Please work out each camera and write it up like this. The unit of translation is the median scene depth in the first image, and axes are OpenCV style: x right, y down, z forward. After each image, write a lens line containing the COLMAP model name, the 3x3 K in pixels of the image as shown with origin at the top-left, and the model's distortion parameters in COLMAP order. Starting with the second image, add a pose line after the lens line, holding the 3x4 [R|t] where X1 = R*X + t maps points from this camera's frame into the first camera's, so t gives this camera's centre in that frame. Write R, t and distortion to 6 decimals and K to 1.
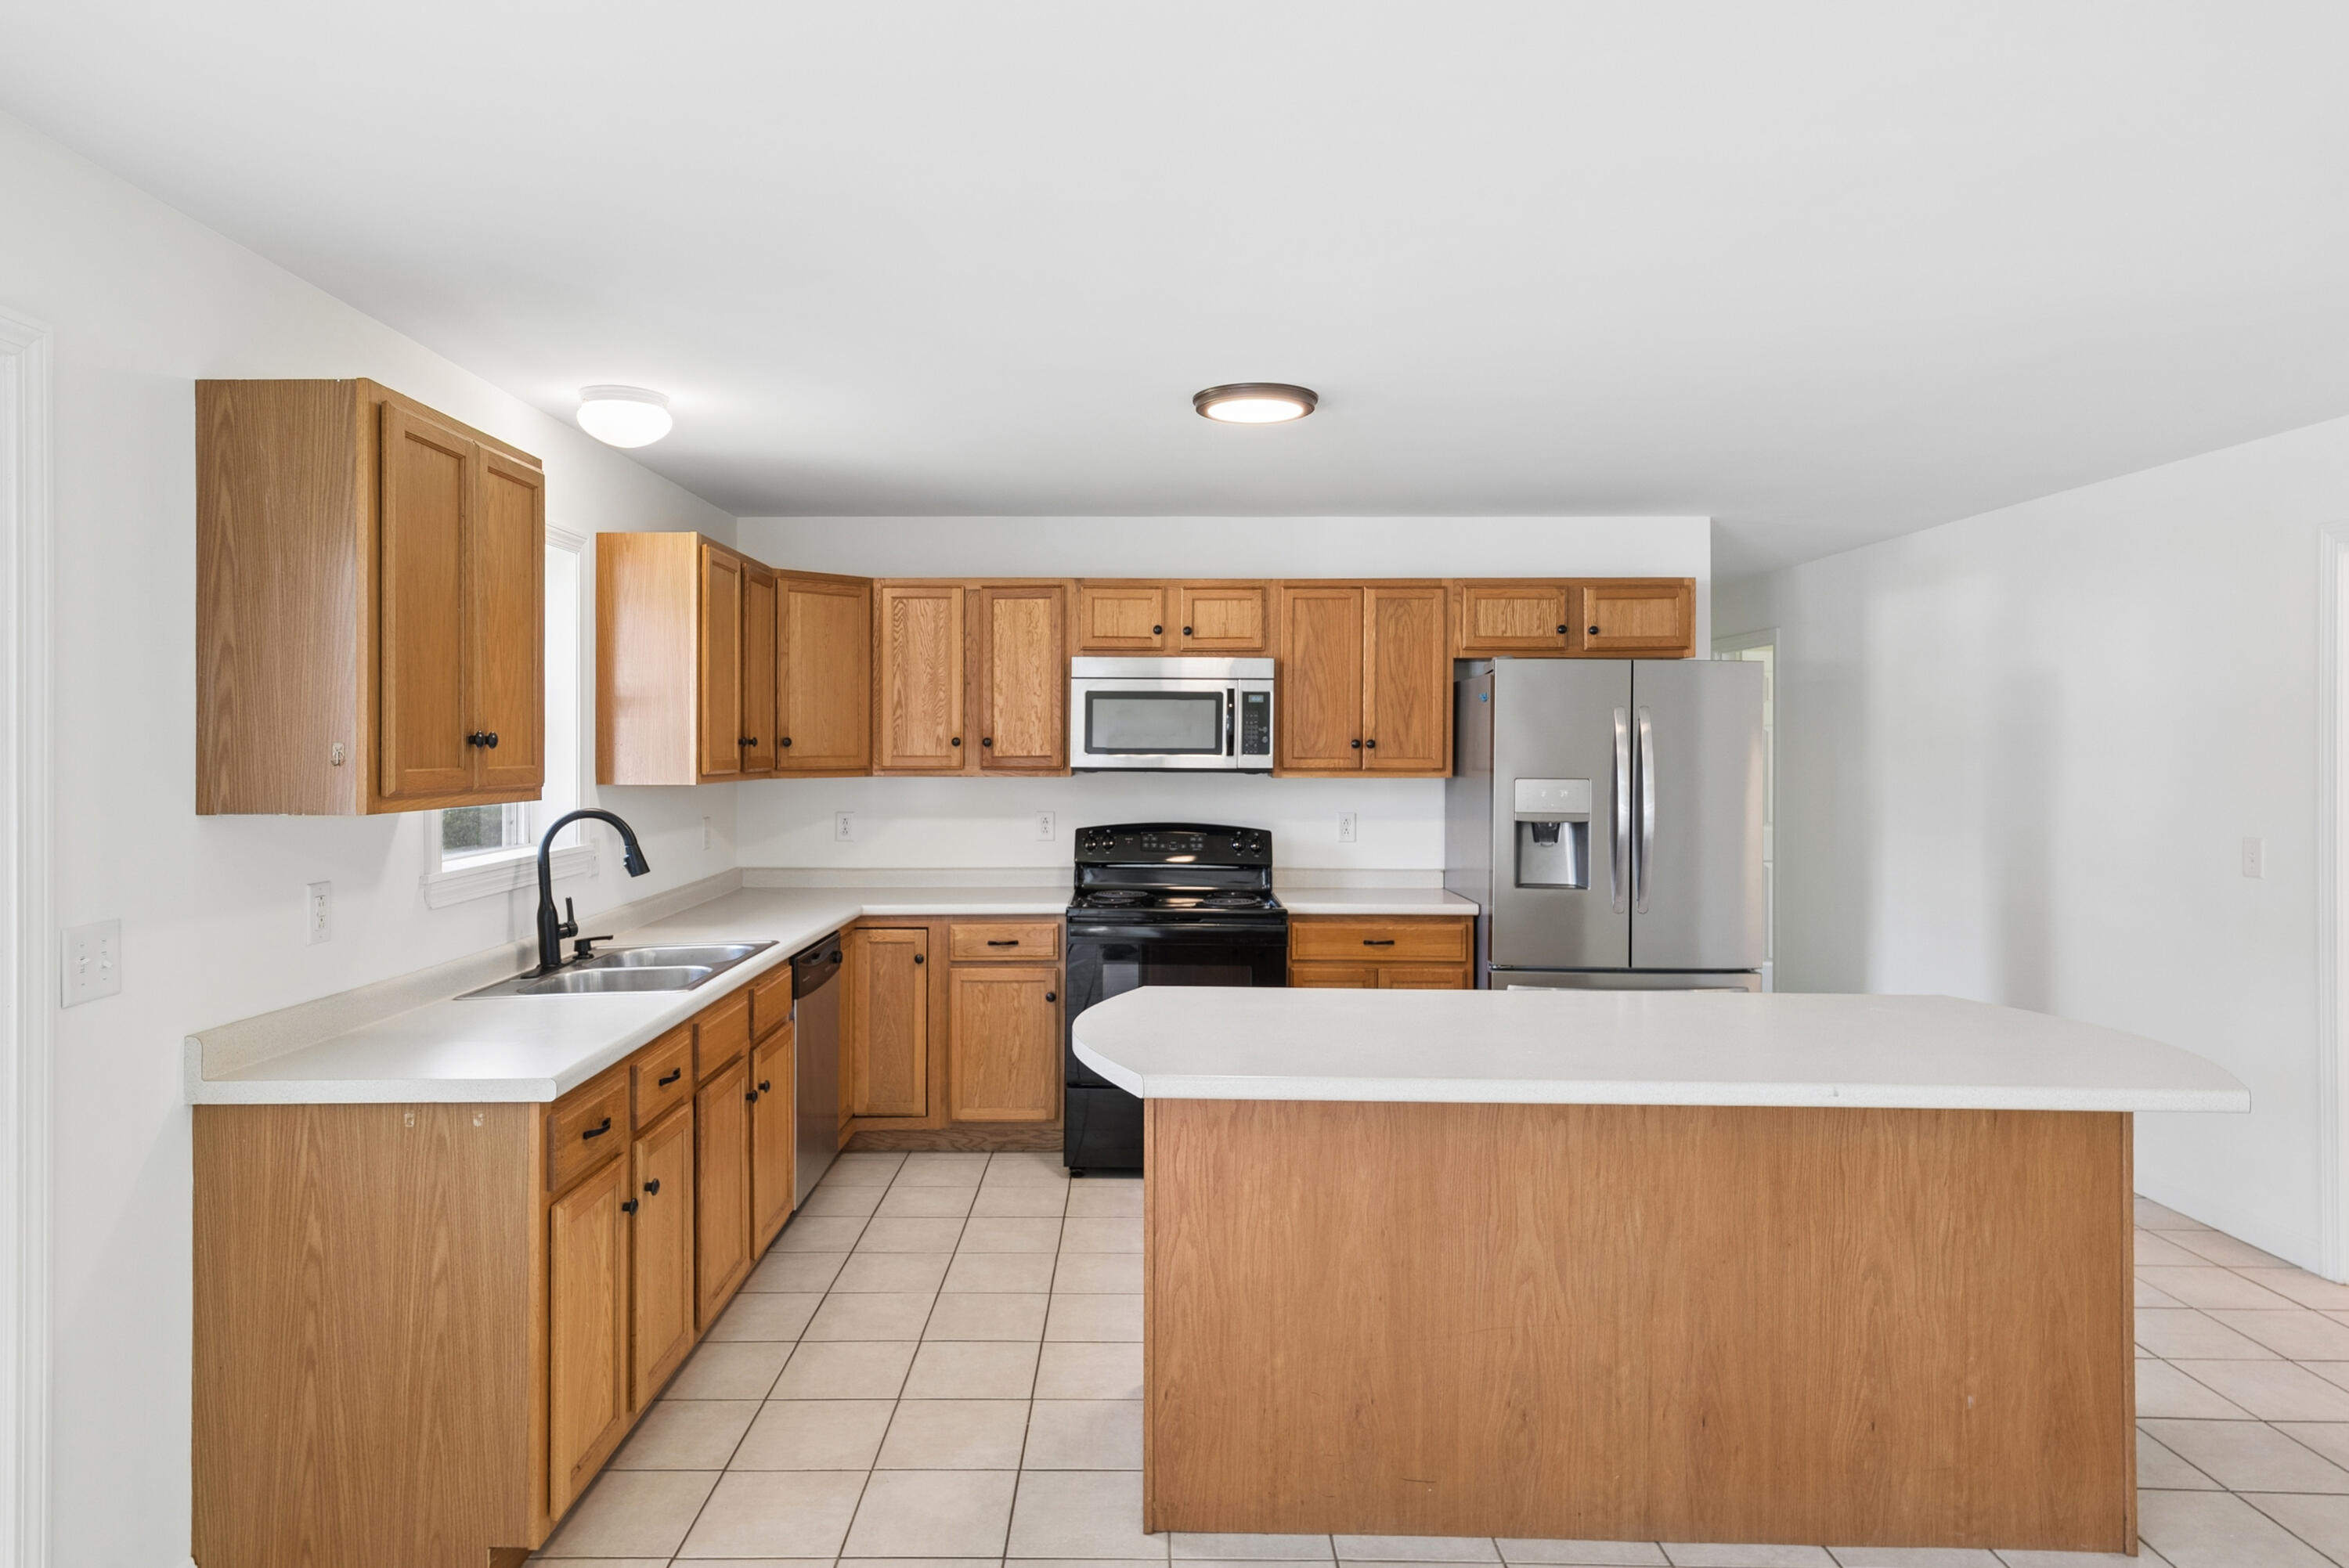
lens RADIAL K [[1392.1, 0, 1136.8], [0, 1392.1, 748.3], [0, 0, 1]] dist [0.015804, 0.002217]
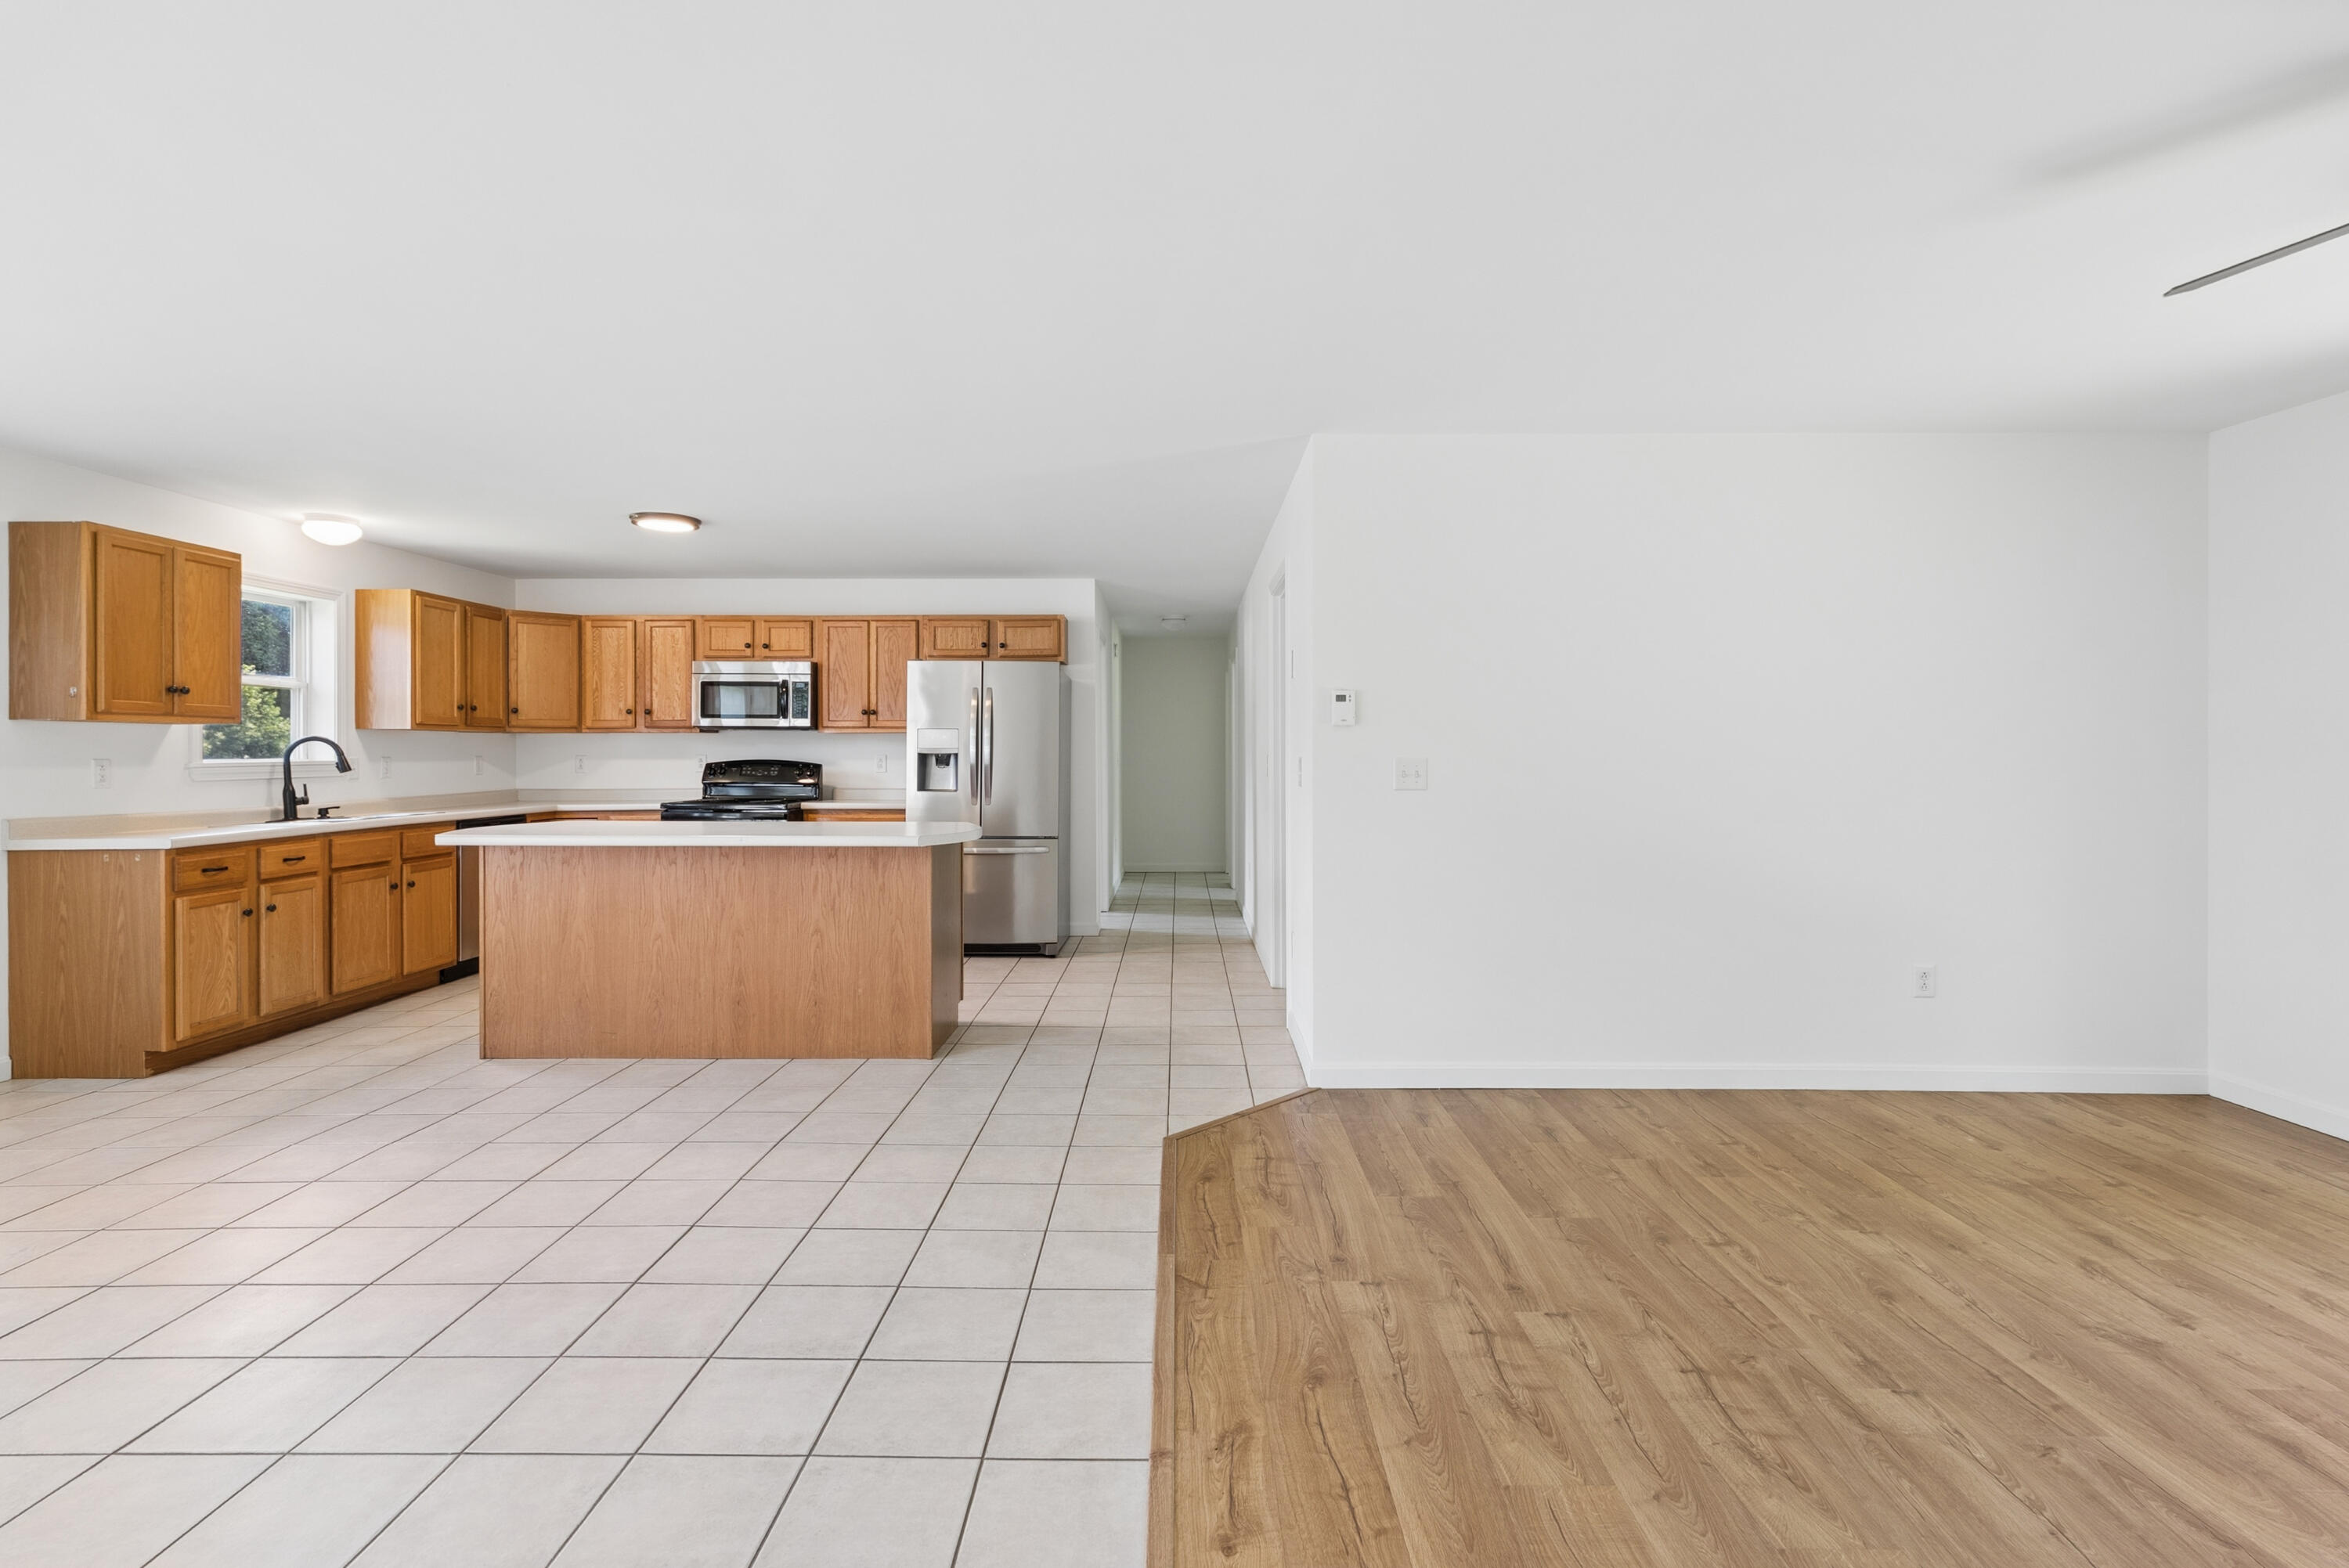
lens RADIAL K [[1097.5, 0, 1174.3], [0, 1097.5, 752.1], [0, 0, 1]] dist [0.011781, -0.001386]
pose [[0.999981, -0.002407, 0.005753, 0.556141], [0.002418, 0.999995, -0.001828, 0.051465], [-0.005748, 0.001842, 0.999982, -0.363764]]
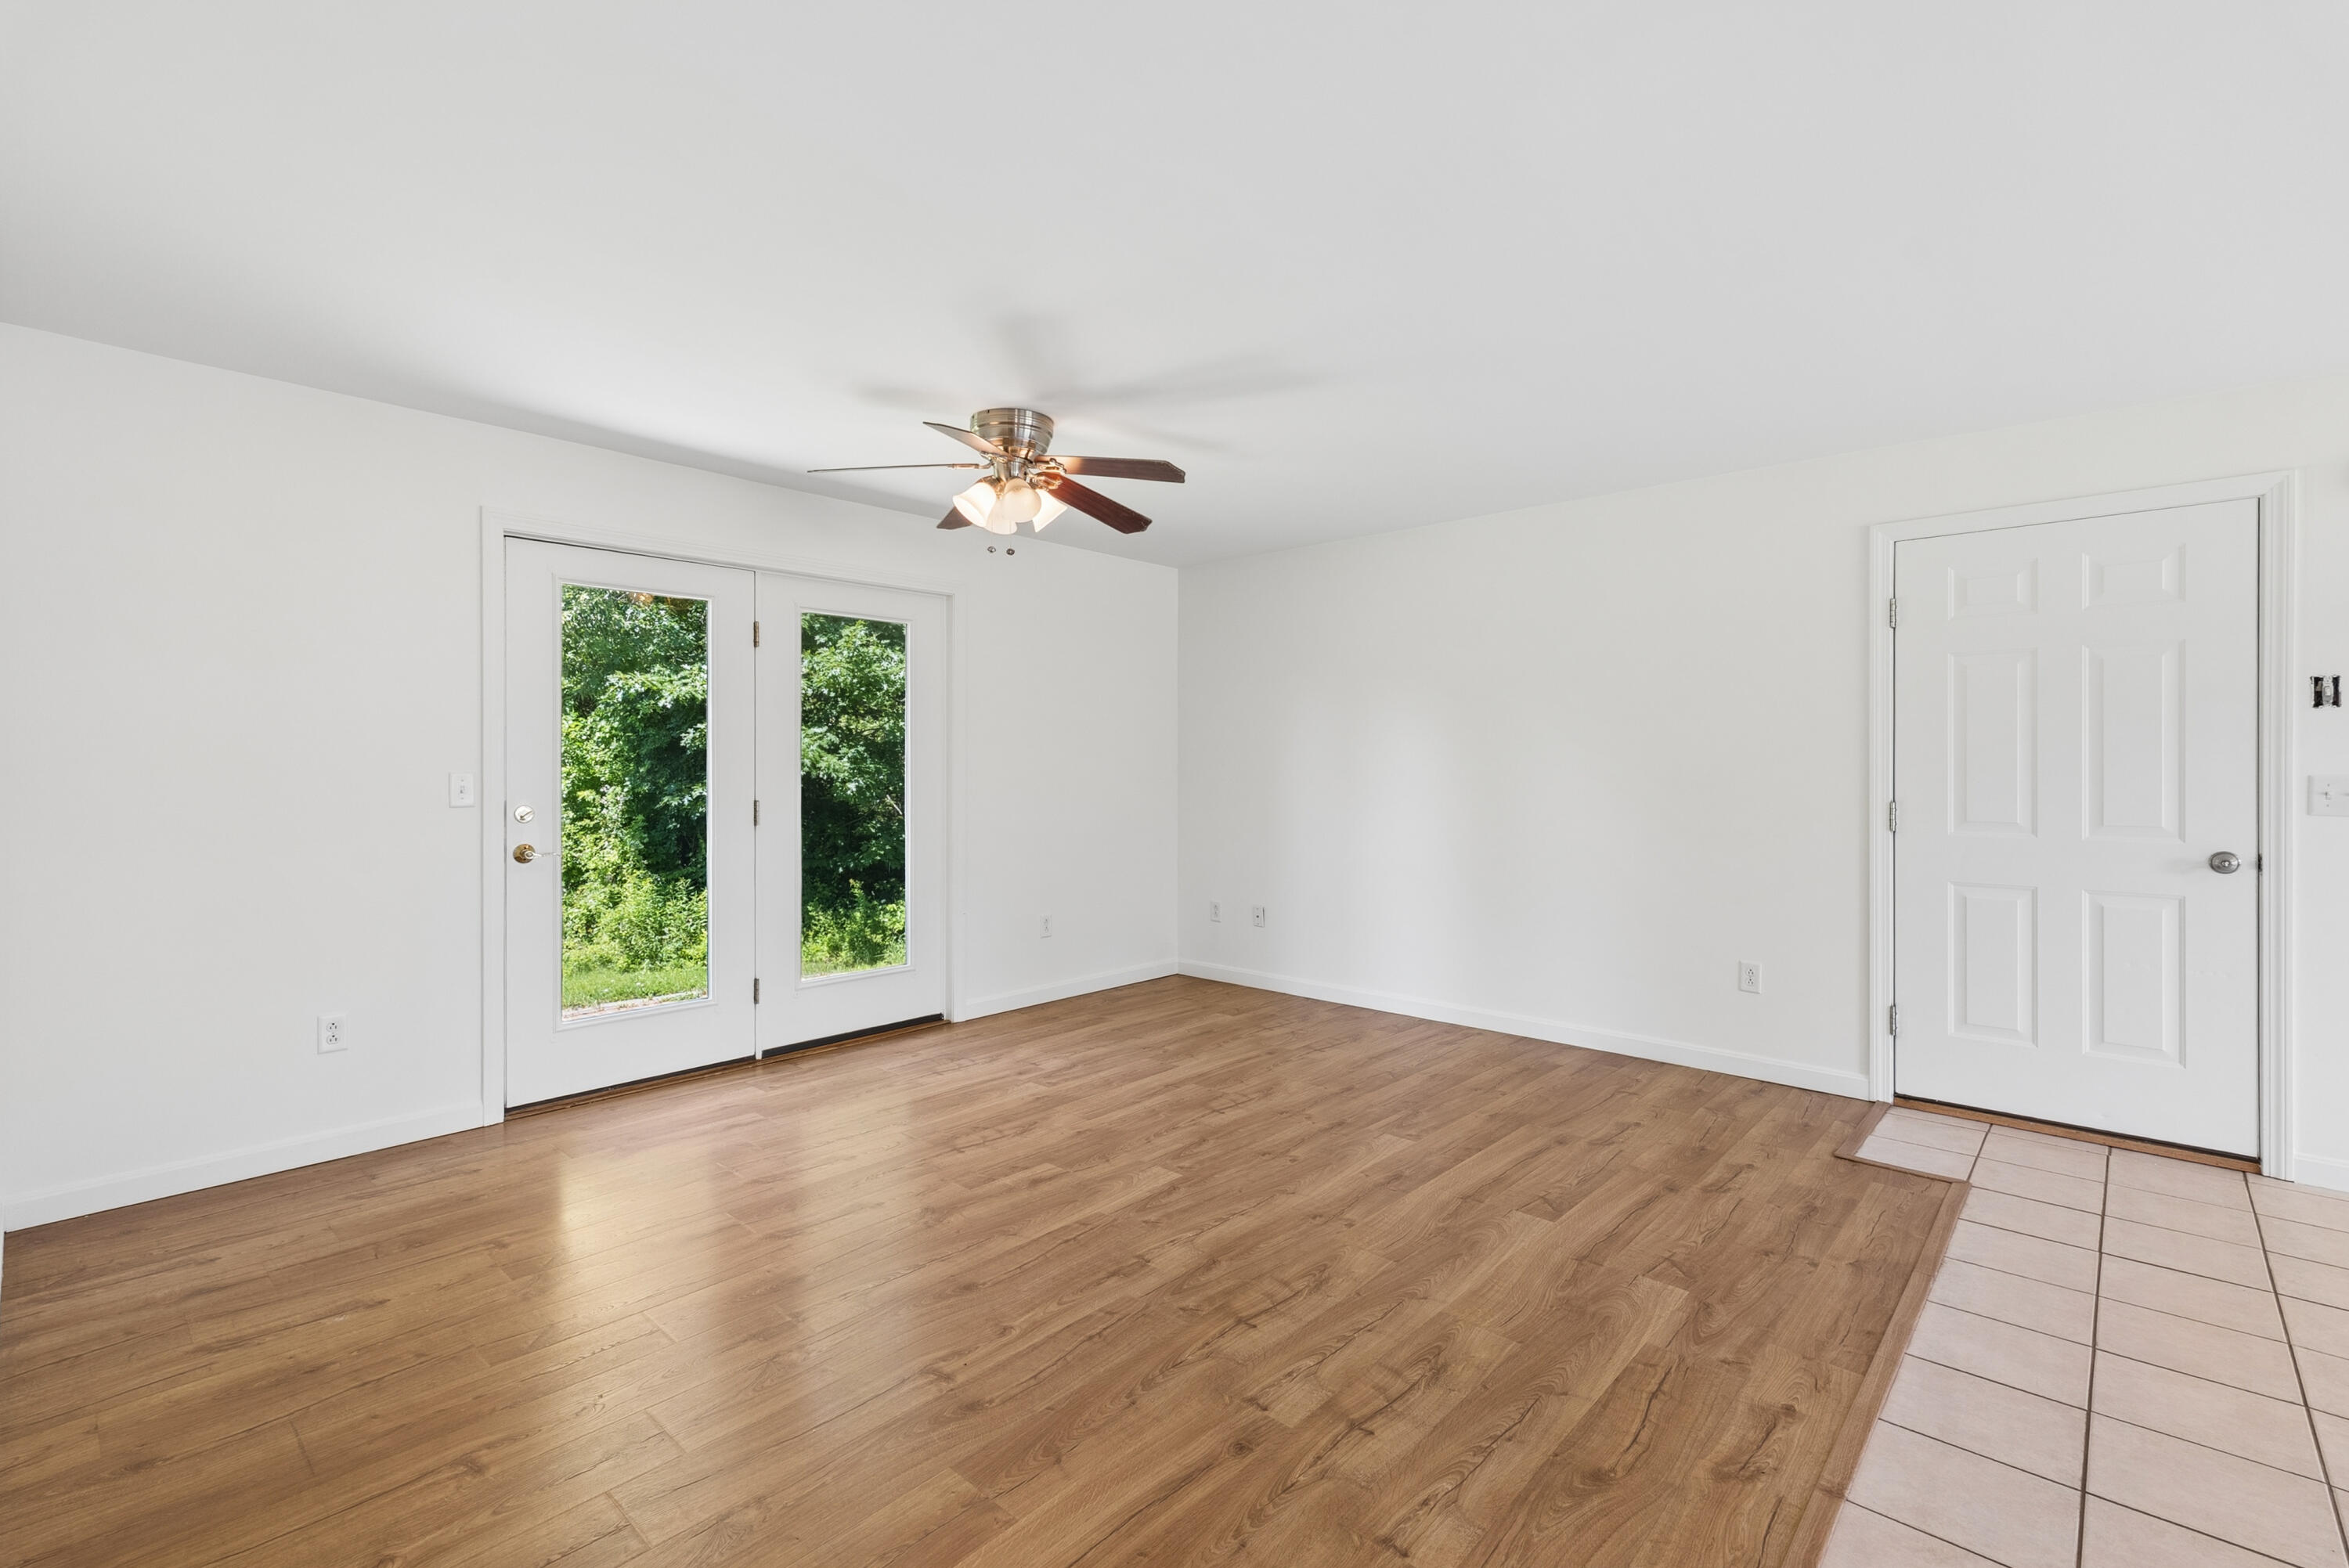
lens RADIAL K [[1042.4, 0, 1166.7], [0, 1042.4, 766.8], [0, 0, 1]] dist [0.000745, 0.002966]
pose [[-0.742798, -0.004498, 0.669500, 0.484748], [-0.001552, 0.999986, 0.004996, 0.050102], [-0.669514, 0.002672, -0.742795, 0.430908]]
